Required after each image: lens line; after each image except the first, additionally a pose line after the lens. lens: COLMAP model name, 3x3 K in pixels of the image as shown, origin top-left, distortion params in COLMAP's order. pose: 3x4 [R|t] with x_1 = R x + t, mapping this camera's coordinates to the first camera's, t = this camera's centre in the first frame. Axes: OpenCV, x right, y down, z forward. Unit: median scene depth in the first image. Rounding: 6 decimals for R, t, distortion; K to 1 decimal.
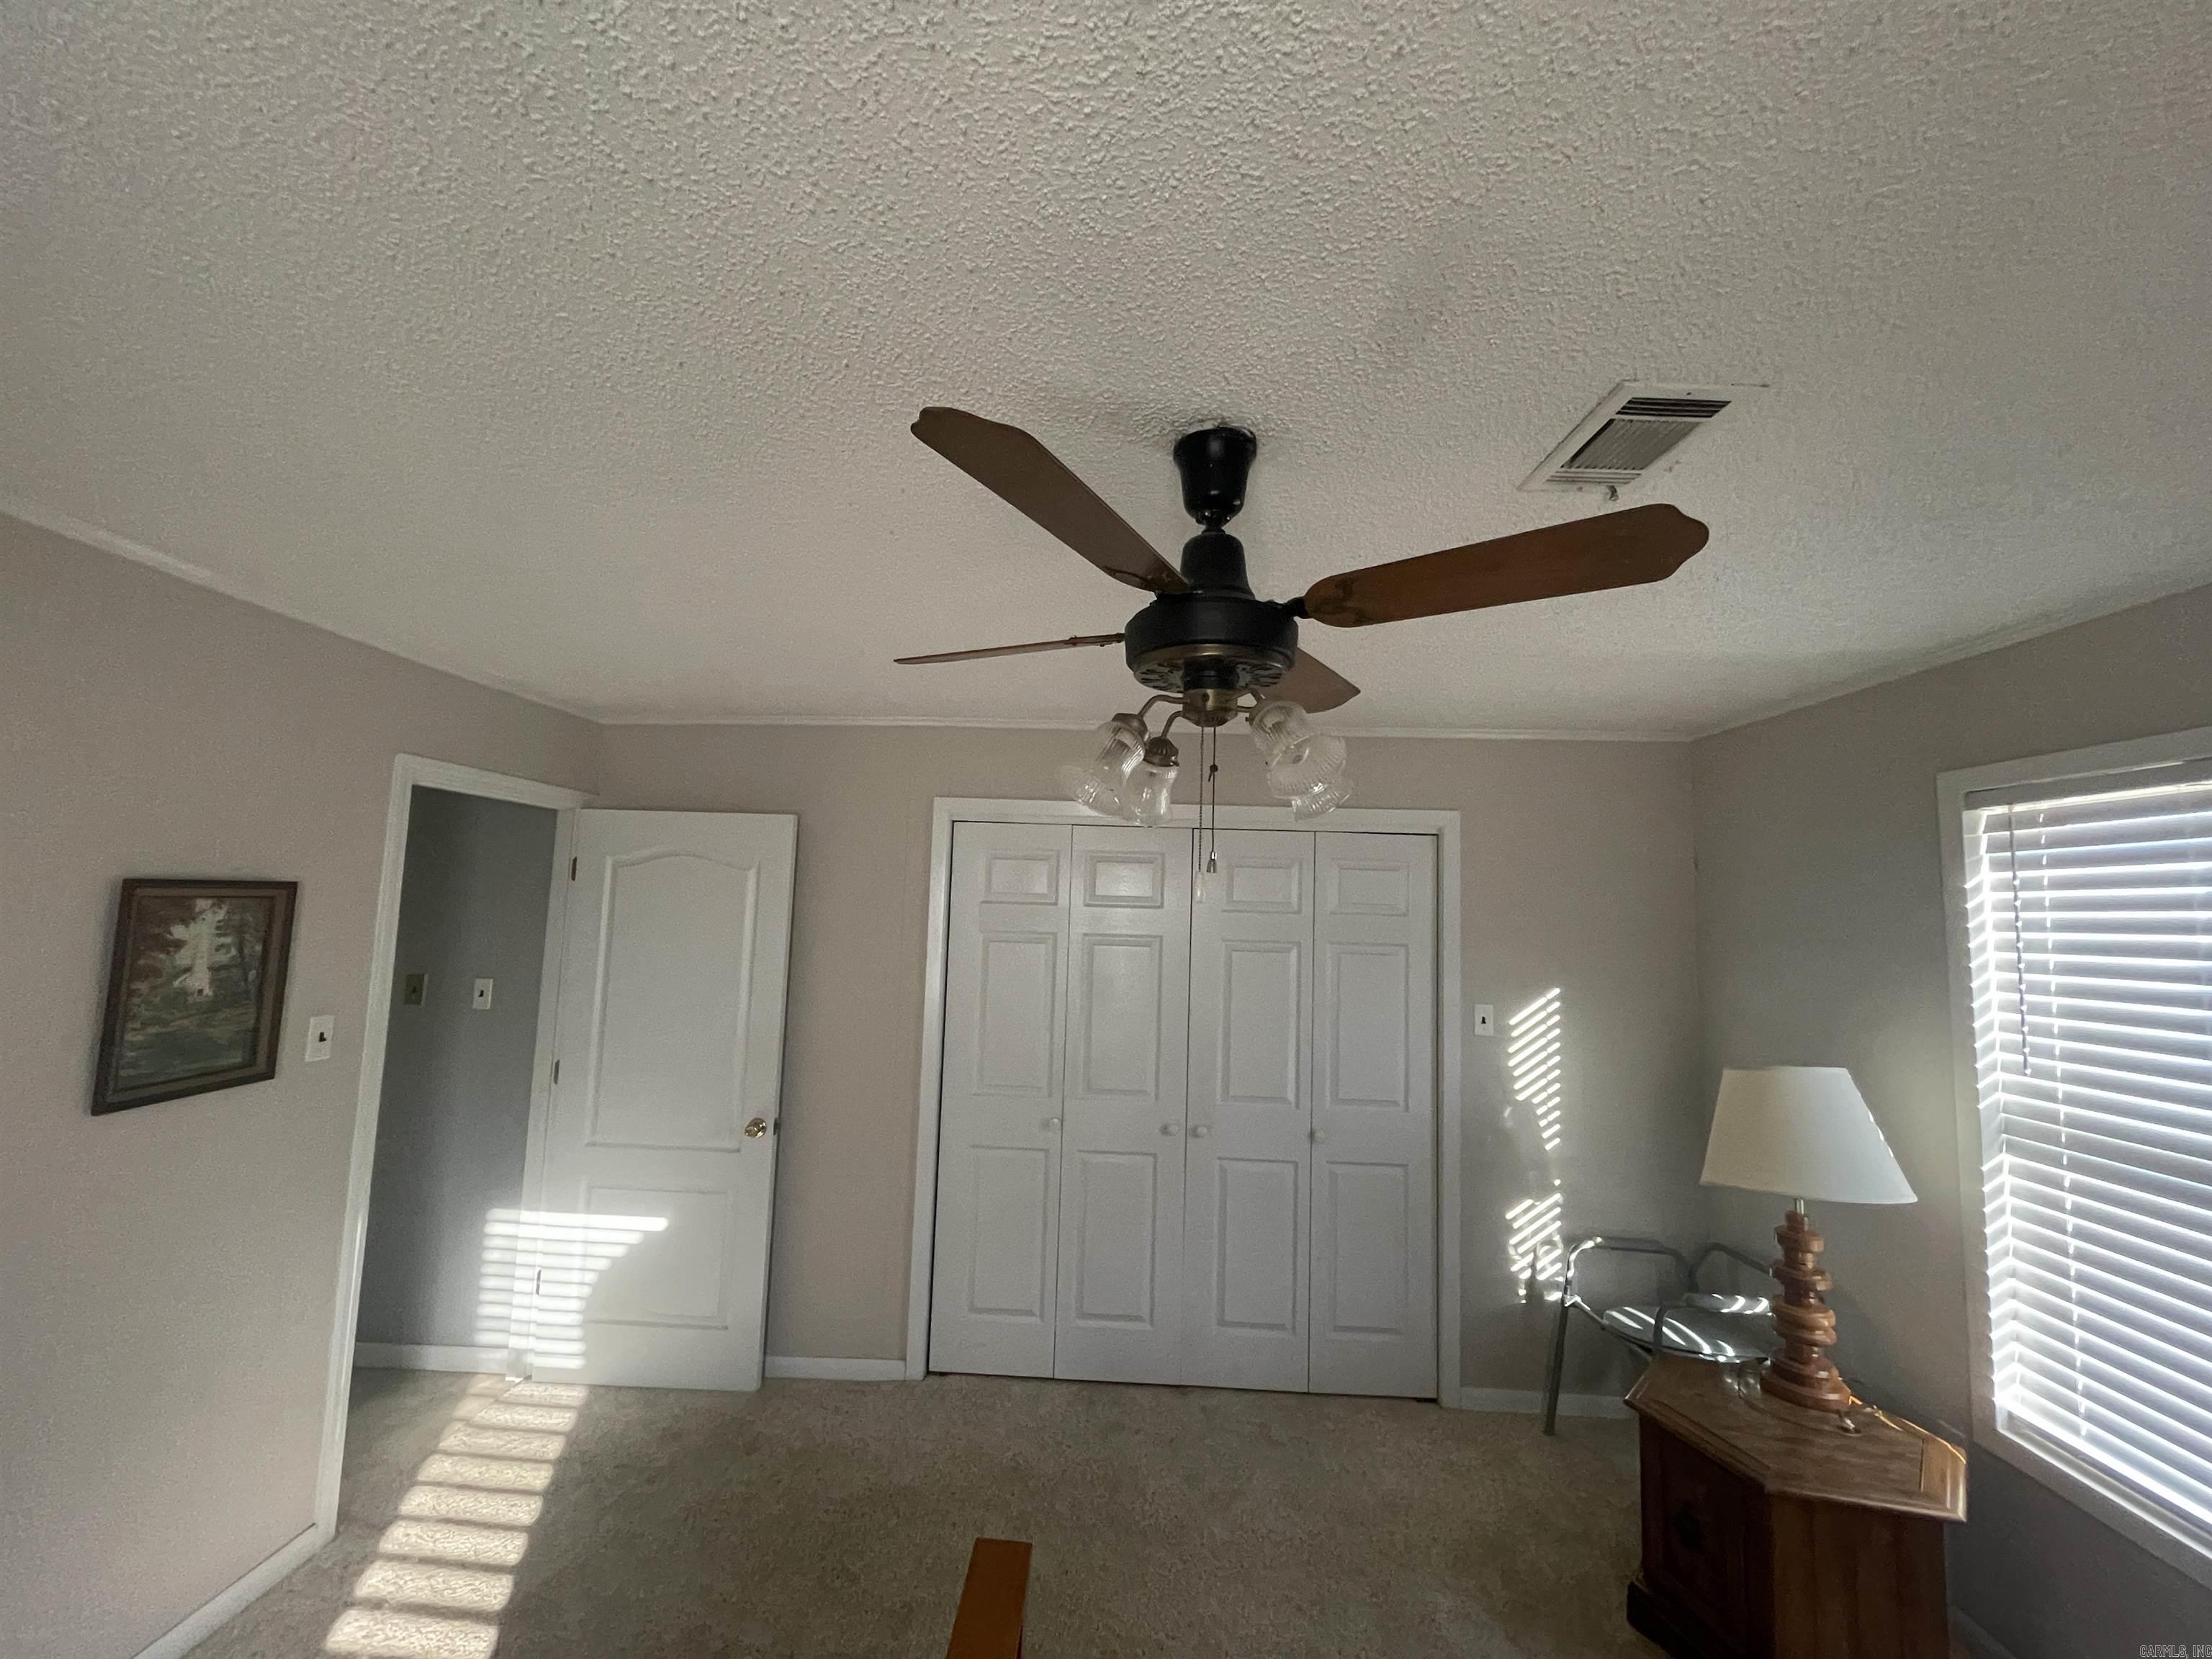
lens RADIAL K [[876.2, 0, 1099.4], [0, 876.2, 830.7], [0, 0, 1]] dist [0.003373, -0.000952]
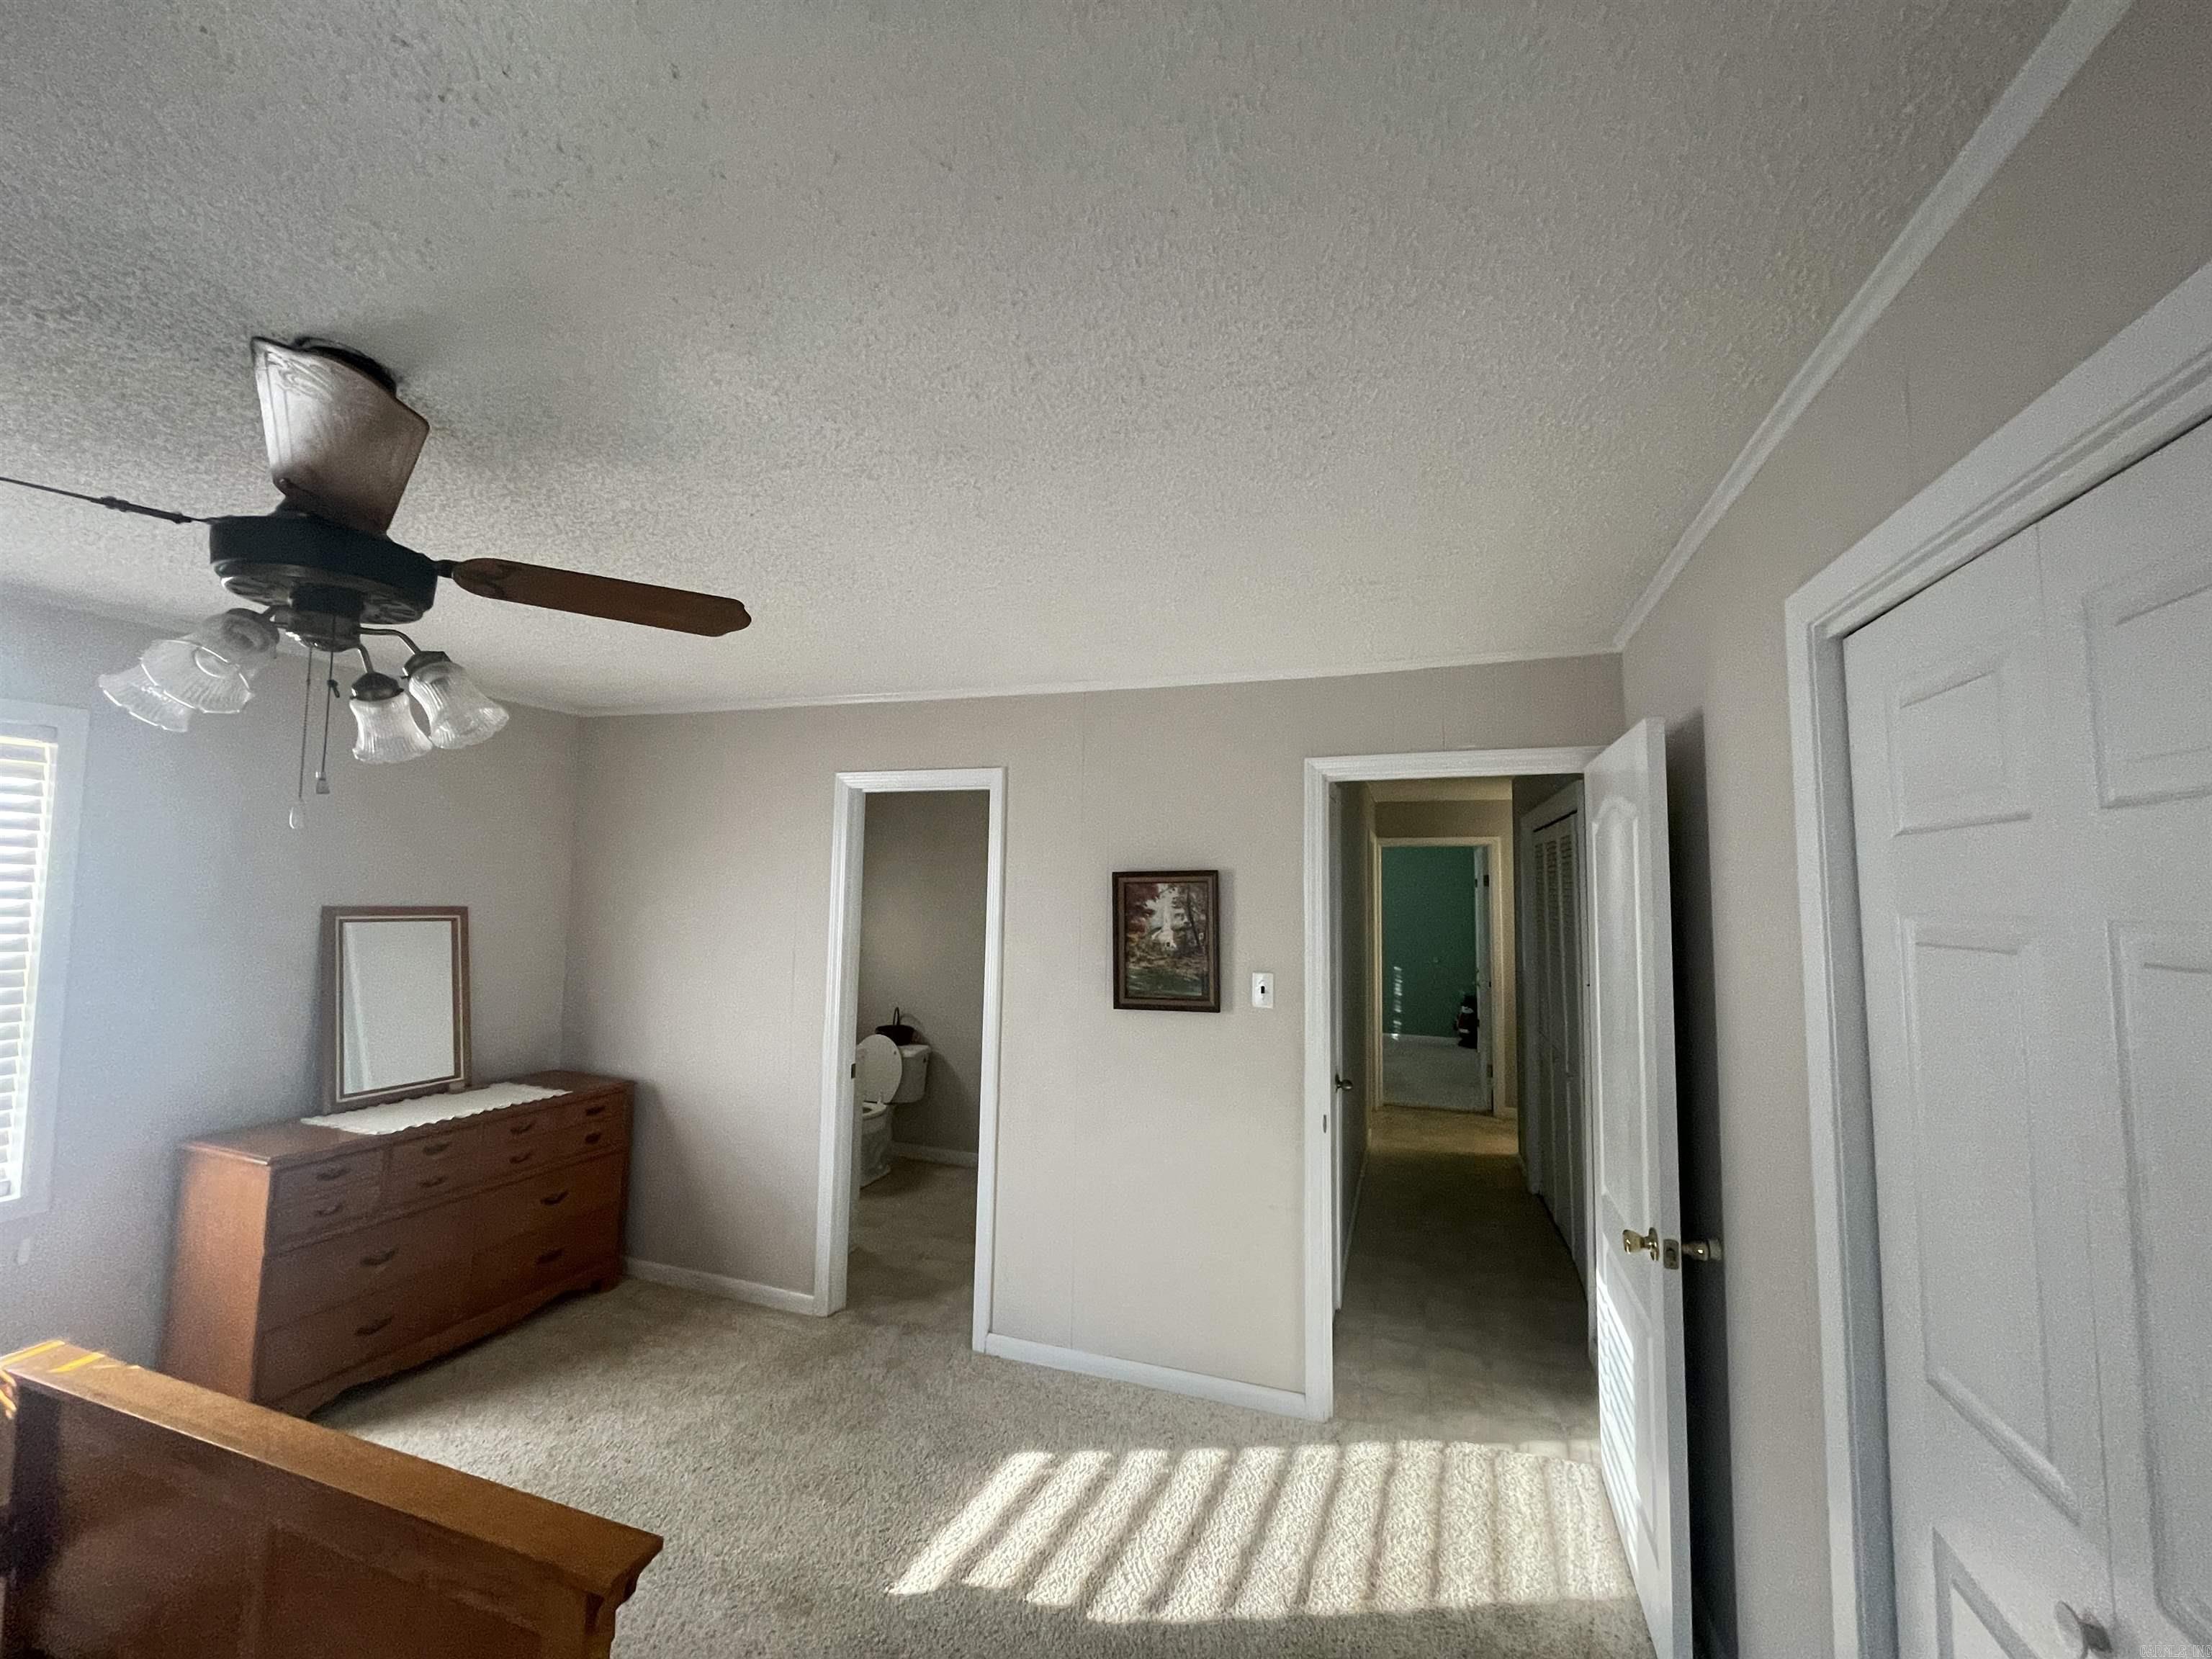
lens RADIAL K [[876.2, 0, 1108.0], [0, 876.2, 830.7], [0, 0, 1]] dist [0.003373, -0.000952]
pose [[-0.299184, -0.093913, -0.949563, 0.473175], [0.078267, 0.989376, -0.122511, 0.163557], [0.950980, -0.110973, -0.288655, 1.336957]]
